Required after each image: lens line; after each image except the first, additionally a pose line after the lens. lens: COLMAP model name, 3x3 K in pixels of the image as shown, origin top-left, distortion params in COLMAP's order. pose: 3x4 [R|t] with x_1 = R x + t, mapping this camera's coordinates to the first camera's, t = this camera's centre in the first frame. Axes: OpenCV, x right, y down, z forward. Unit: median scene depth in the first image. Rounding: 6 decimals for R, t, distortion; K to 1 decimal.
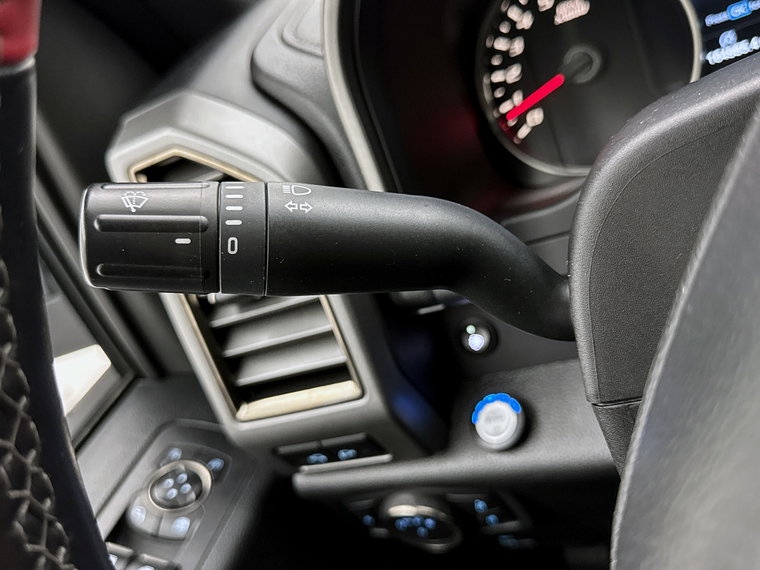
lens RADIAL K [[716.1, 0, 406.4], [0, 716.1, 283.0], [0, 0, 1]] dist [0.042508, 0.000000]
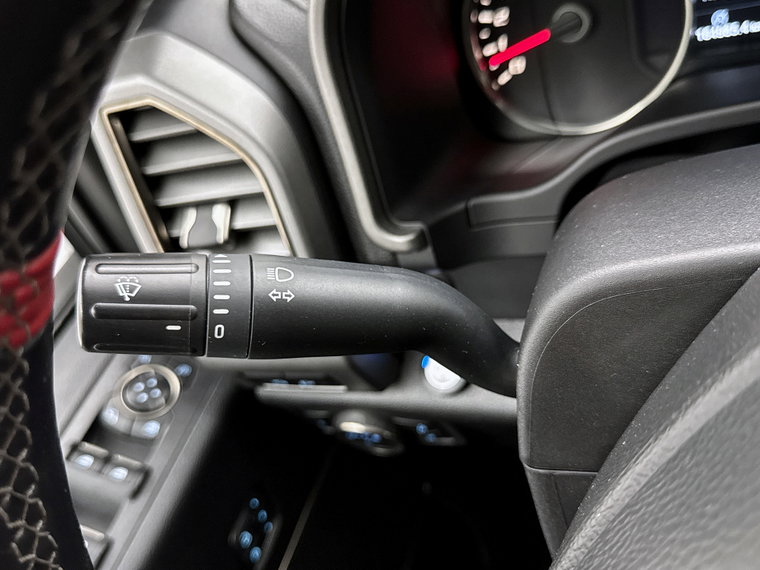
lens RADIAL K [[716.1, 0, 404.4], [0, 716.1, 273.6], [0, 0, 1]] dist [0.042508, 0.000000]
pose [[0.994395, 0.080945, 0.068017, -0.021337], [-0.095897, 0.961417, 0.257841, -0.217867], [-0.044521, -0.262918, 0.963790, -0.020803]]
